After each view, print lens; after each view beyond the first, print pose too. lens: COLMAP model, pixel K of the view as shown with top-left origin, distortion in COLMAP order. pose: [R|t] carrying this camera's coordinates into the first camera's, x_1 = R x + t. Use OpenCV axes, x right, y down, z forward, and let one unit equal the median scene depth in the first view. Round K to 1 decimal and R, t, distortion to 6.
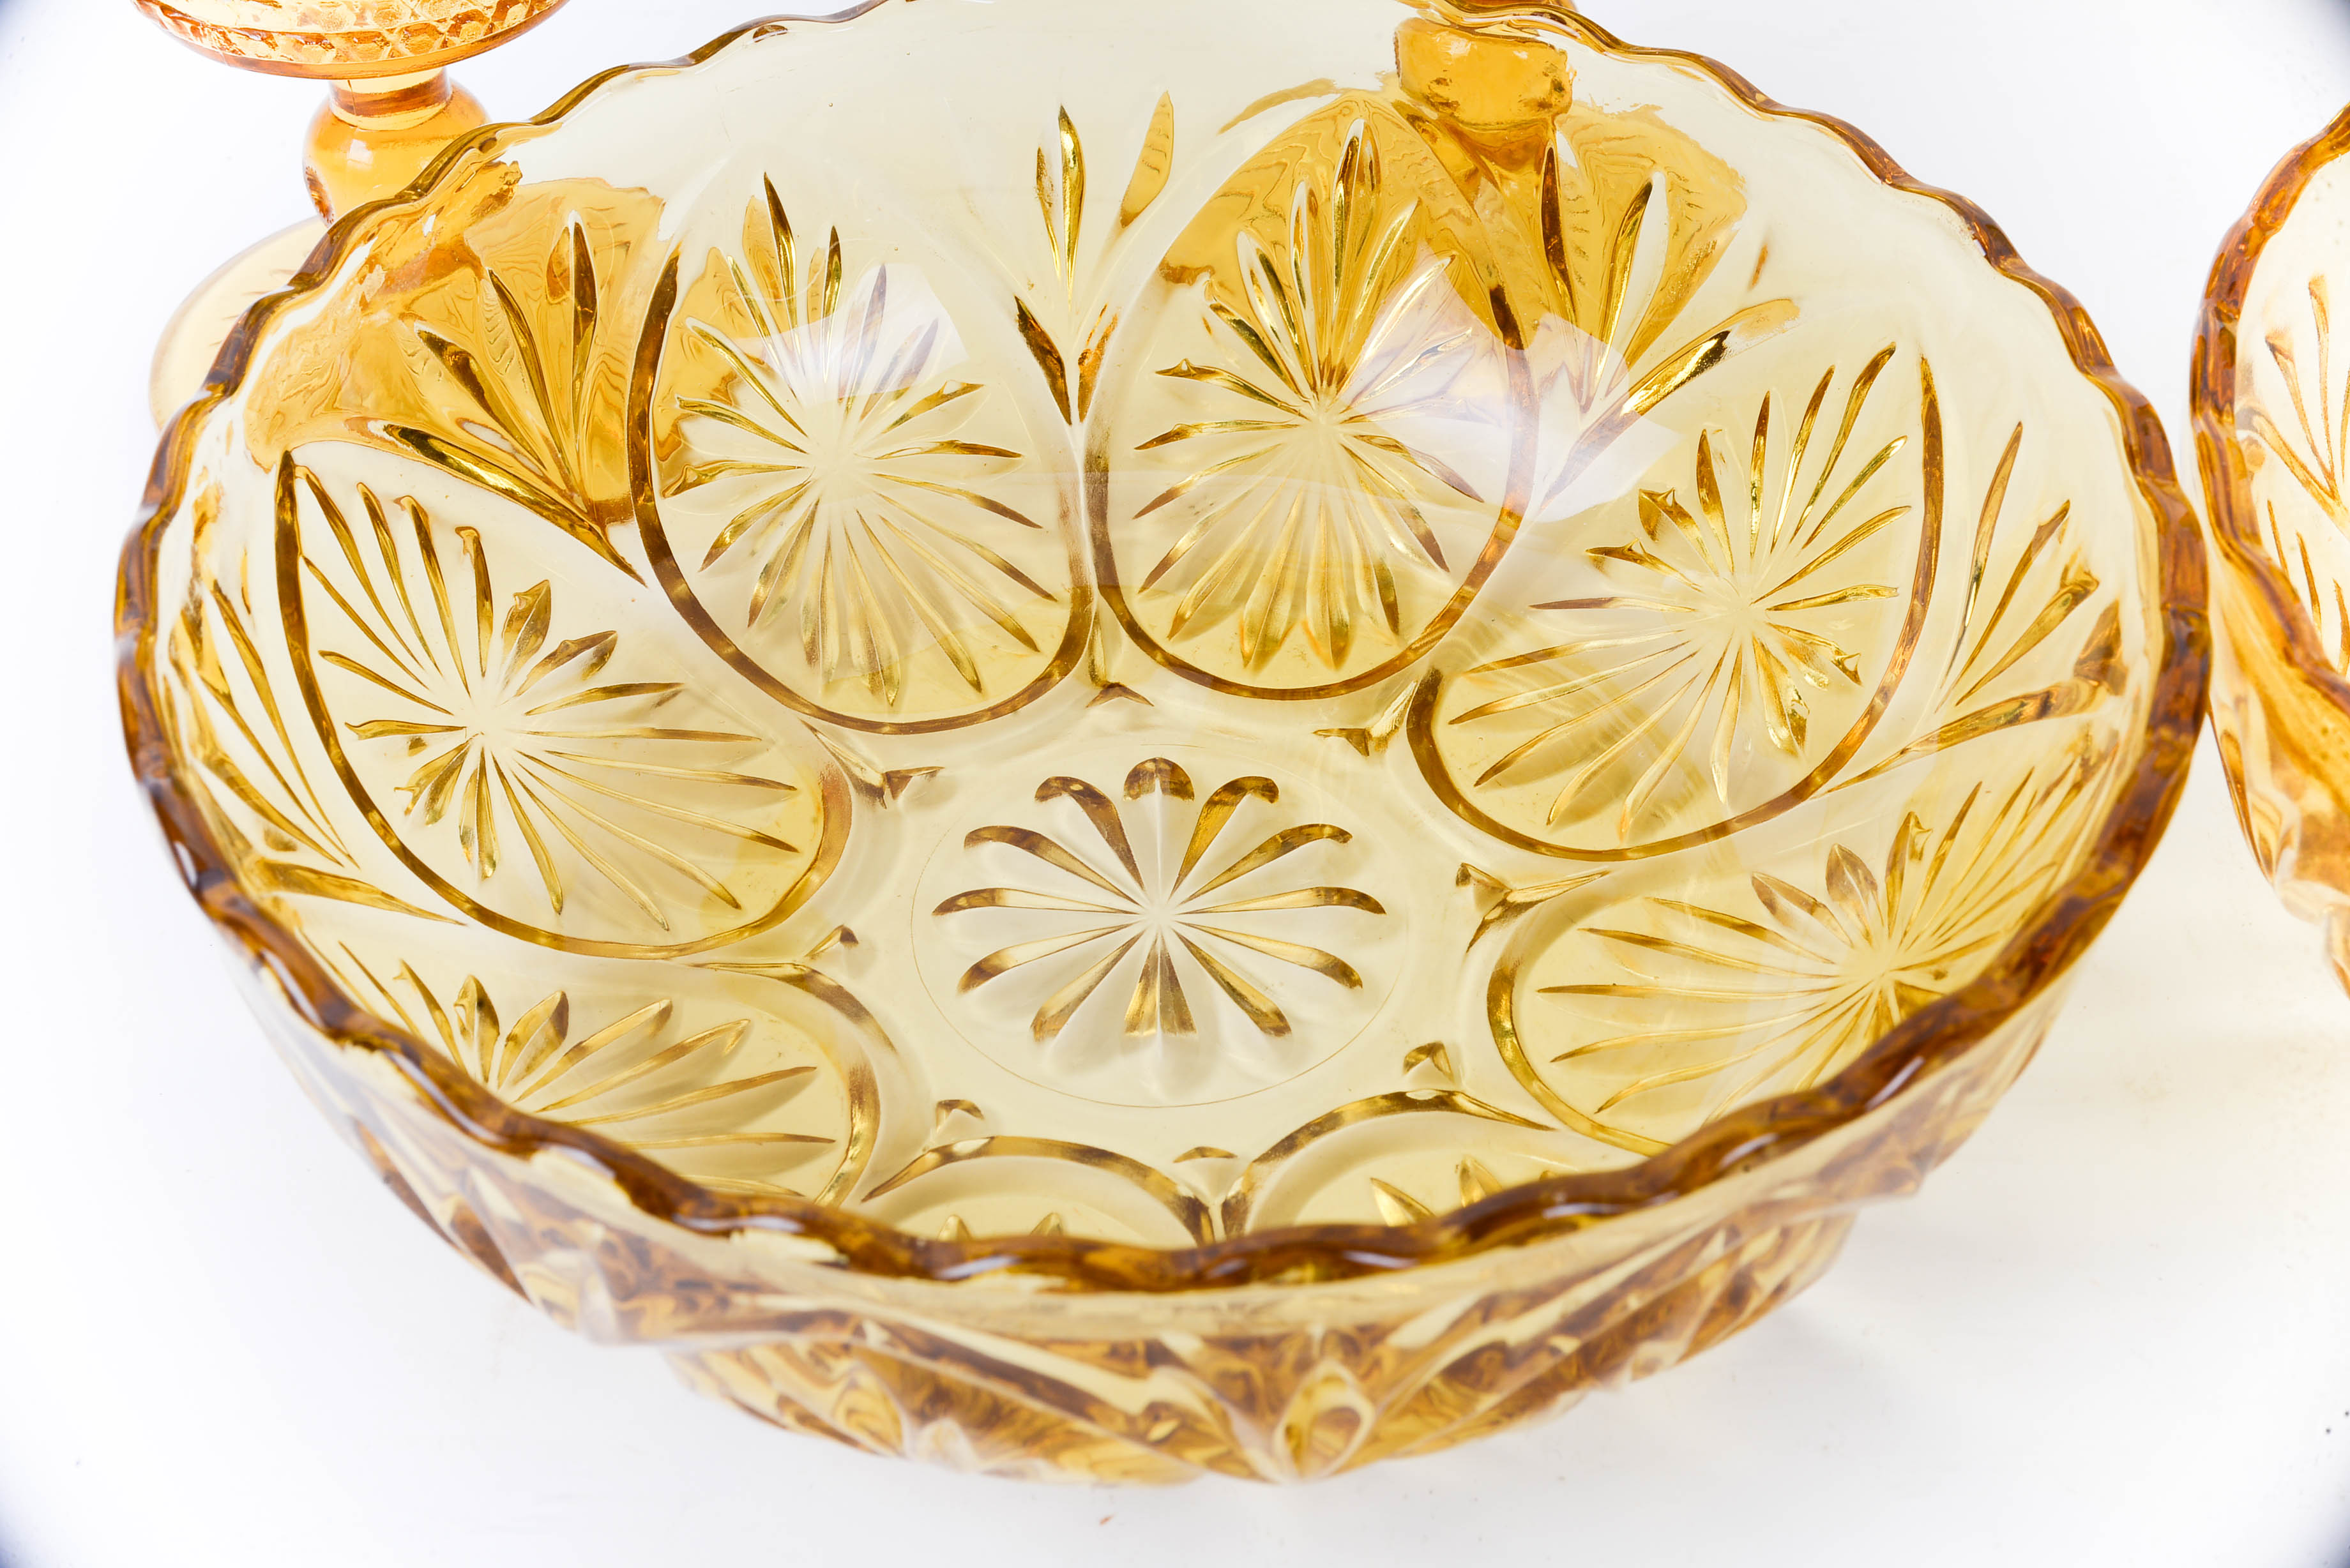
lens RADIAL K [[3600.7, 0, 1175.0], [0, 3600.7, 784.0], [0, 0, 1]] dist [0.265843, -1.784070]
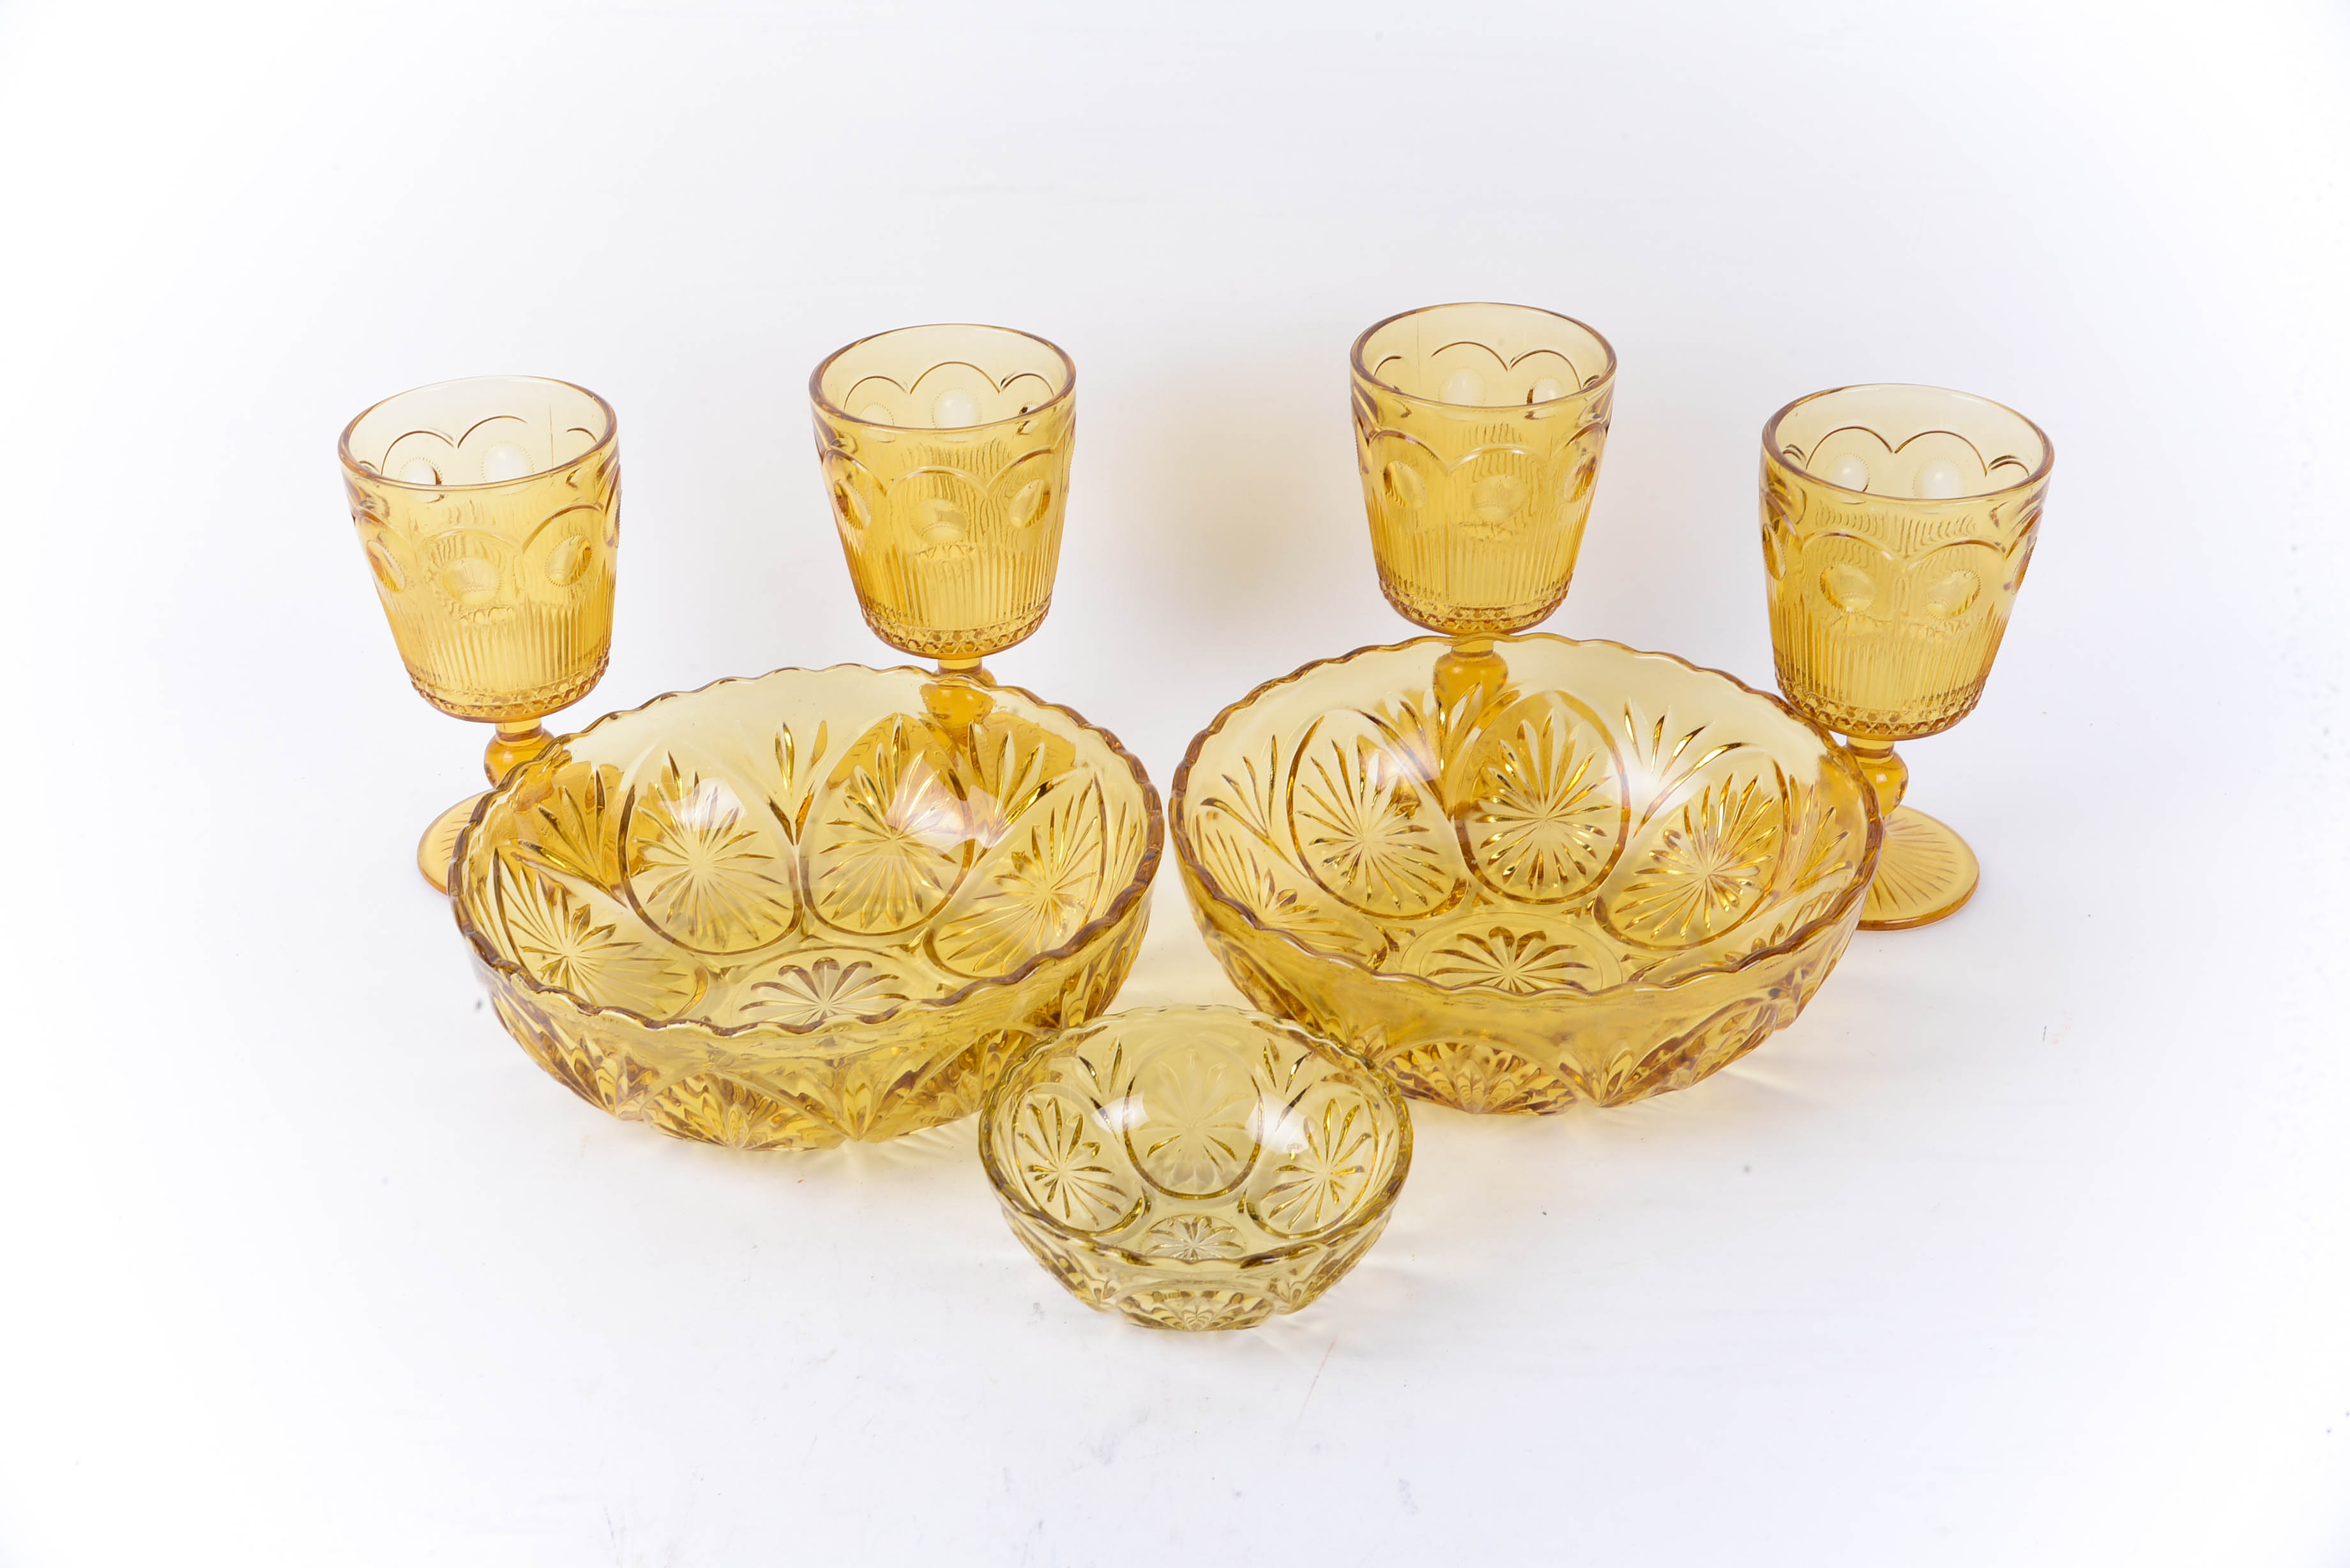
lens RADIAL K [[2679.5, 0, 1175.0], [0, 2679.5, 784.0], [0, 0, 1]] dist [0.007736, 0.001497]
pose [[0.995709, -0.054217, 0.074992, 0.104031], [0.068274, 0.977446, -0.199843, 0.265115], [-0.062465, 0.204105, 0.976954, -0.902839]]
